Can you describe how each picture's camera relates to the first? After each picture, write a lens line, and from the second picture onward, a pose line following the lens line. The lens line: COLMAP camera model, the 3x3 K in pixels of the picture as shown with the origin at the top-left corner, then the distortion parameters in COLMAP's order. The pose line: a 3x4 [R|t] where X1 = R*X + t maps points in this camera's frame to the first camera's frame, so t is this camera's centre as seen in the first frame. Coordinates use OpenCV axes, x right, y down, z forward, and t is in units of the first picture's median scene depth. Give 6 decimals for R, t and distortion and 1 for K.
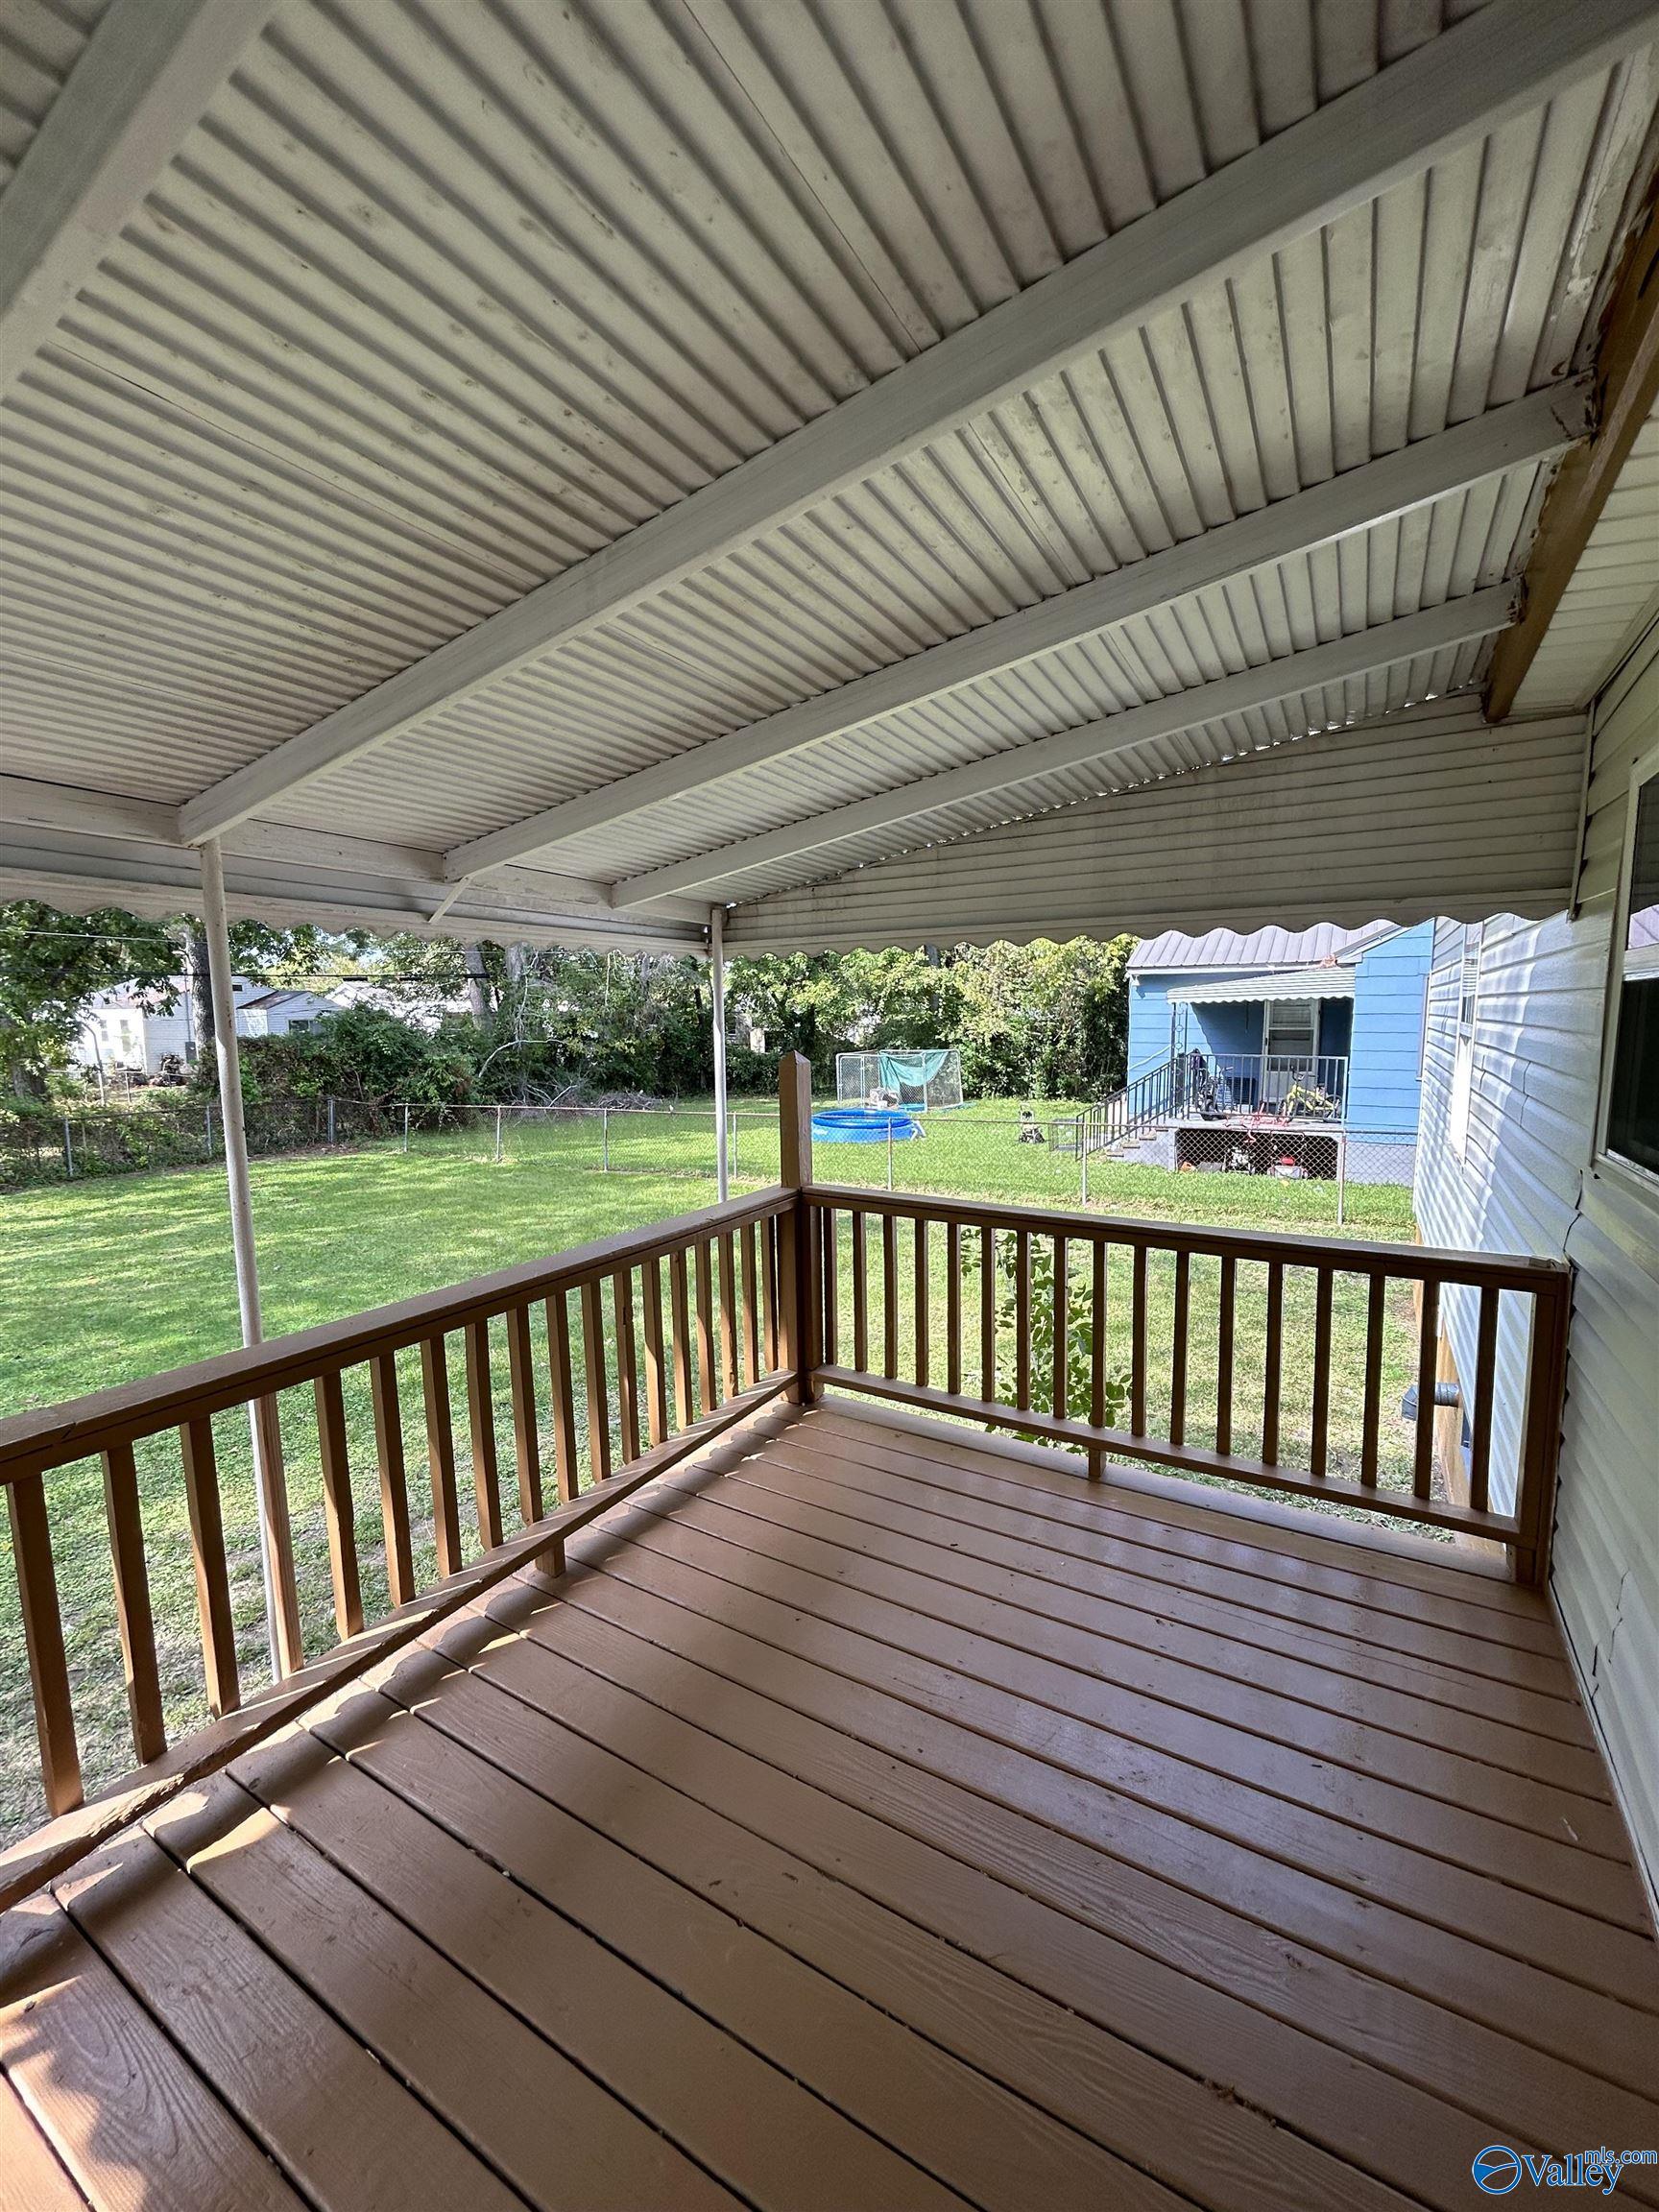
lens RADIAL K [[896.9, 0, 836.3], [0, 896.9, 1106.5], [0, 0, 1]] dist [0.012469, -0.000007]
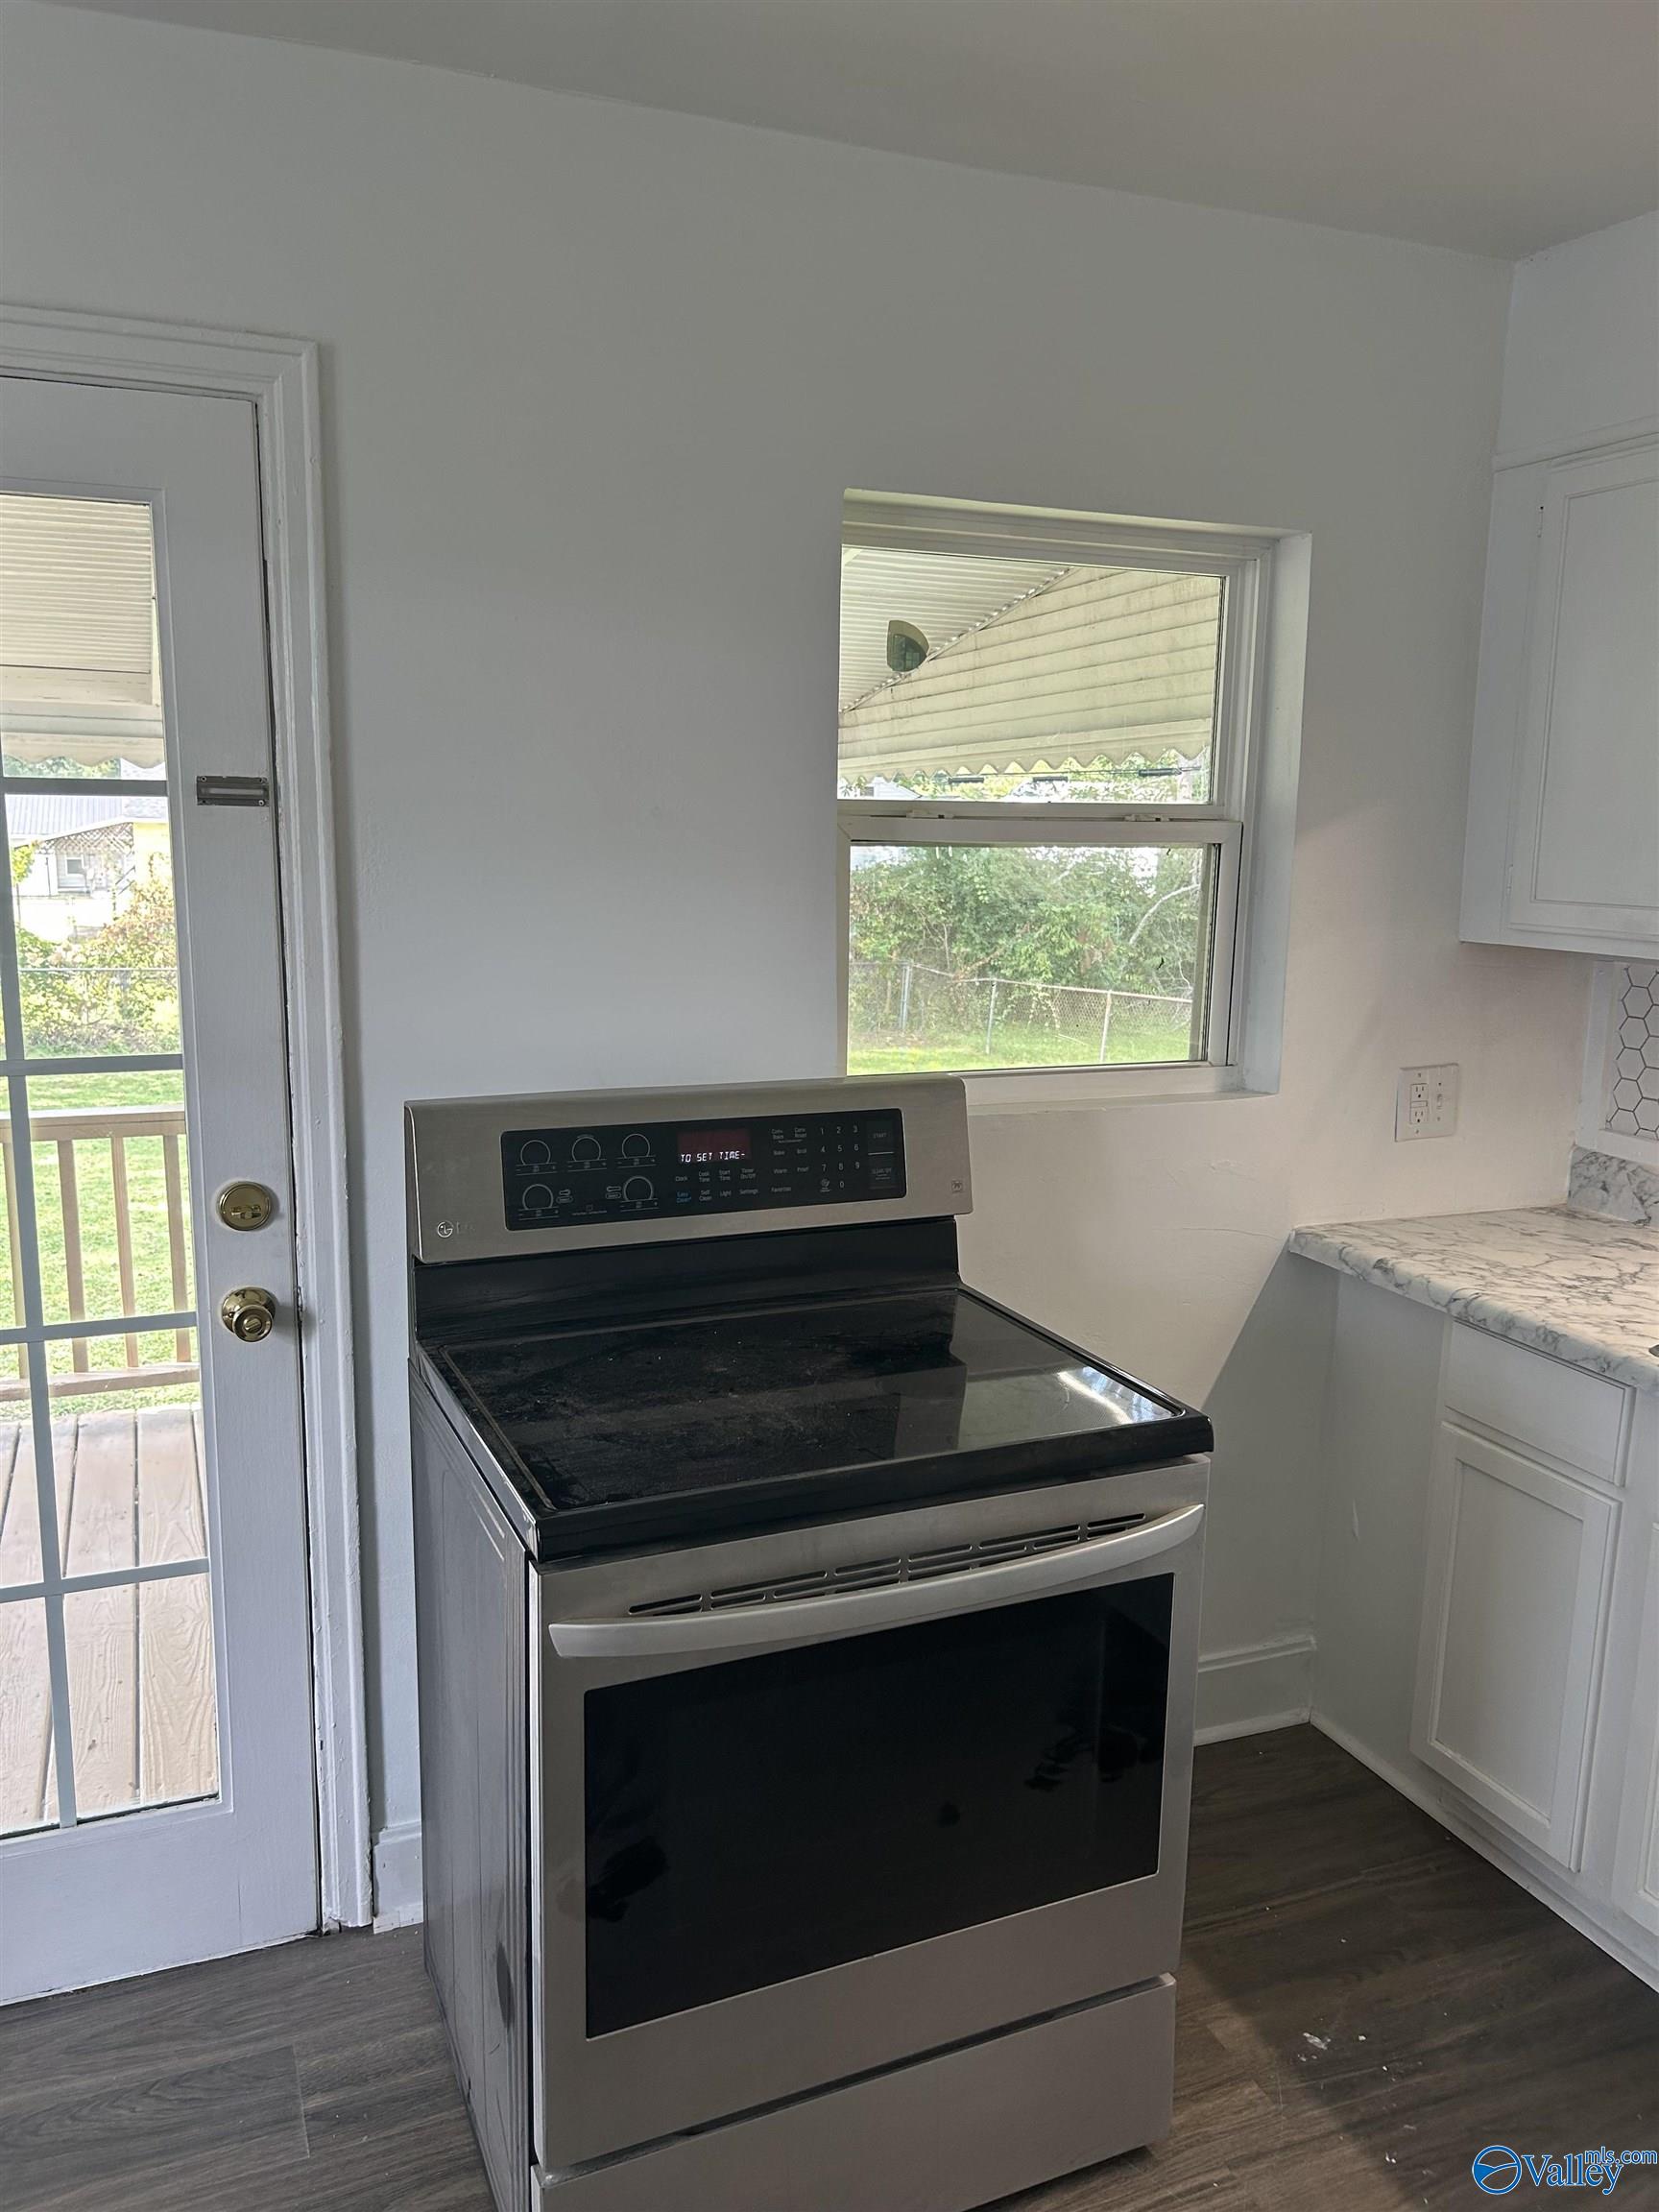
lens RADIAL K [[1685.0, 0, 829.5], [0, 1685.0, 1106.0], [0, 0, 1]] dist [0.048440, -0.049762]
pose [[0.792785, 0.112743, -0.598984, 0.879403], [-0.079372, 0.993472, 0.081942, -0.010900], [0.604312, -0.017419, 0.796558, -0.166746]]
